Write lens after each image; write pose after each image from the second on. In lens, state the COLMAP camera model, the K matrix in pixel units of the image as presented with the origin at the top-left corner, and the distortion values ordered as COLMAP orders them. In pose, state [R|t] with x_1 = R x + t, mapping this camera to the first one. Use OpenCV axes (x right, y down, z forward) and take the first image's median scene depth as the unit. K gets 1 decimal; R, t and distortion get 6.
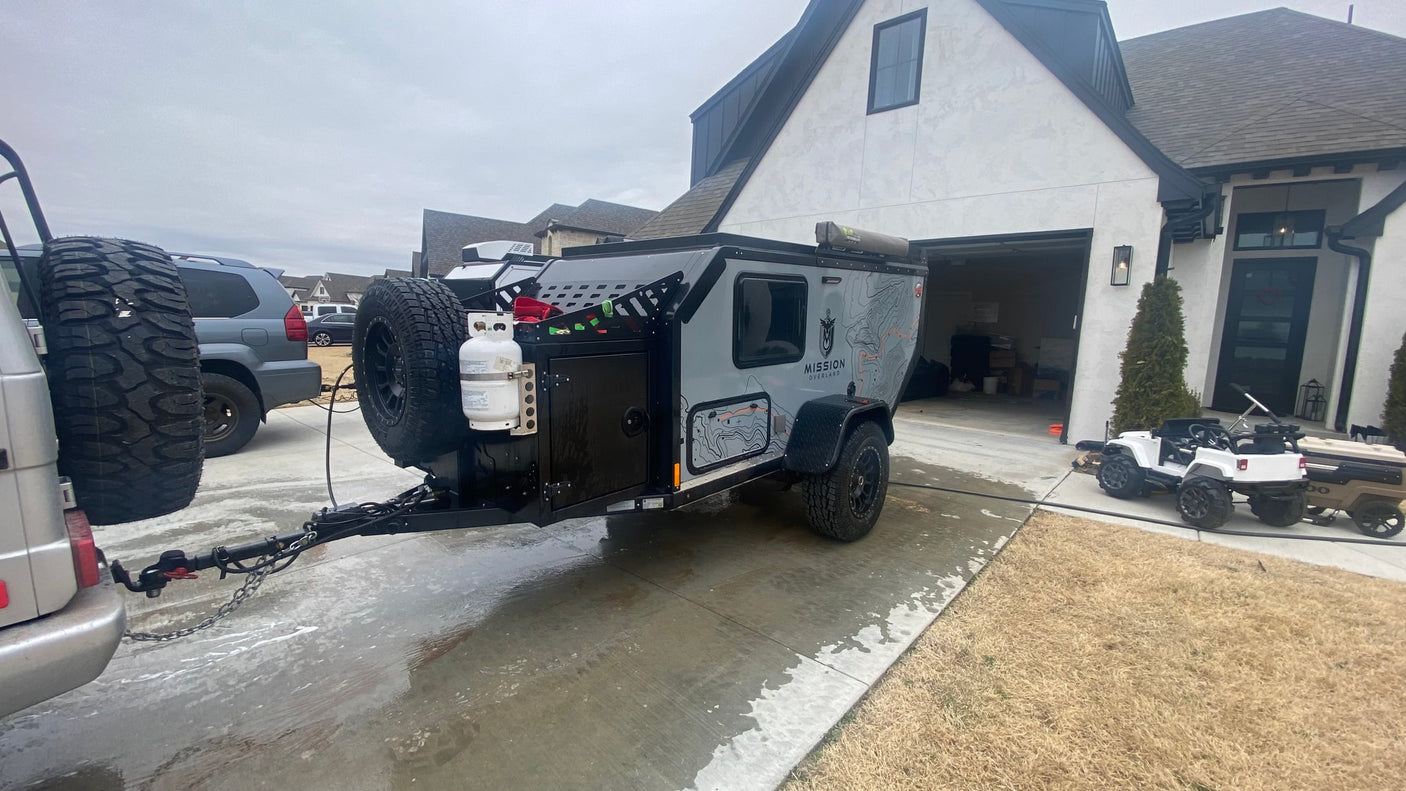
lens RADIAL K [[568.8, 0, 691.5], [0, 568.8, 397.5], [0, 0, 1]] dist [0.014454, -0.015894]
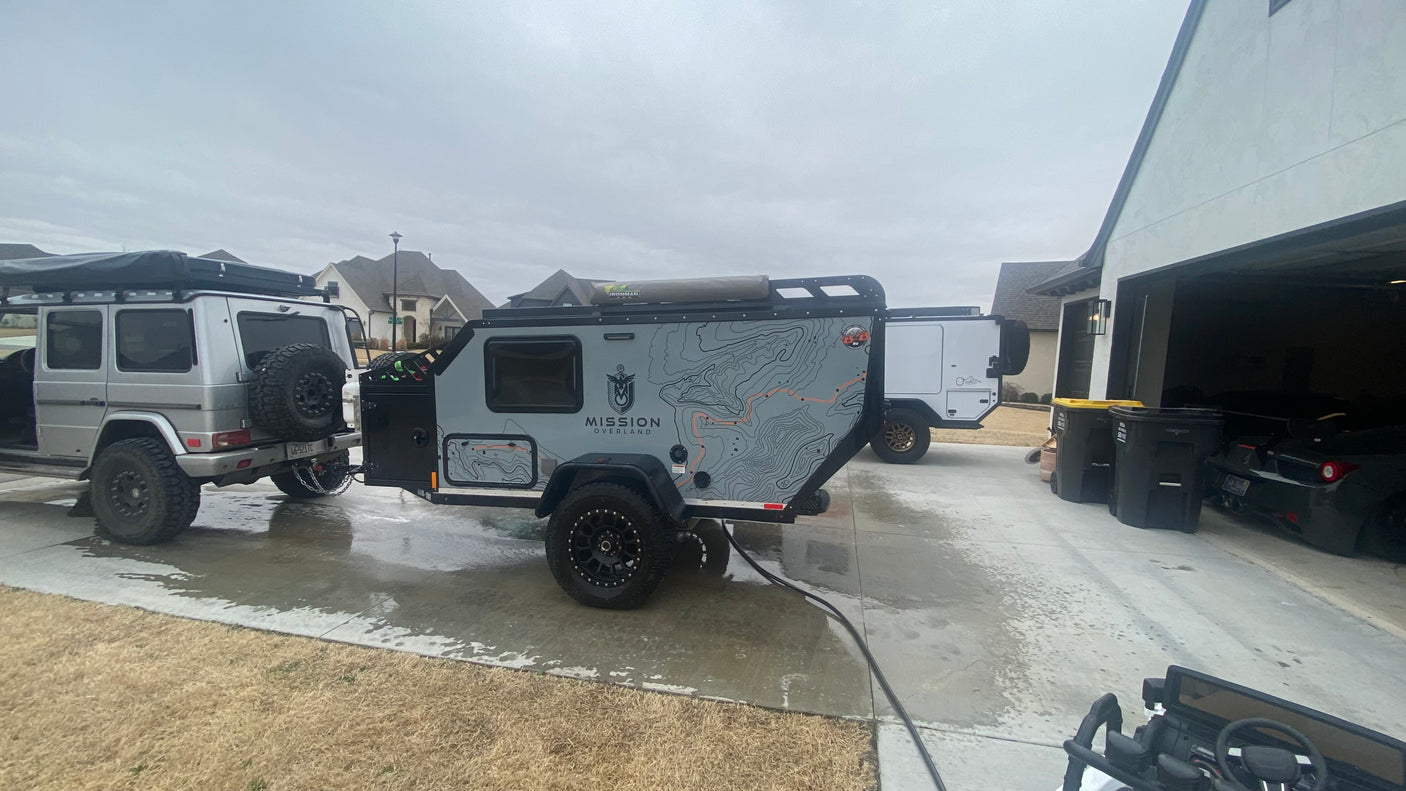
lens RADIAL K [[568.8, 0, 691.5], [0, 568.8, 397.5], [0, 0, 1]] dist [0.014454, -0.015894]
pose [[0.467795, 0.042257, -0.882826, 1.398250], [-0.124204, 0.992087, -0.018327, -0.114286], [0.875066, 0.118224, 0.469342, 0.777102]]
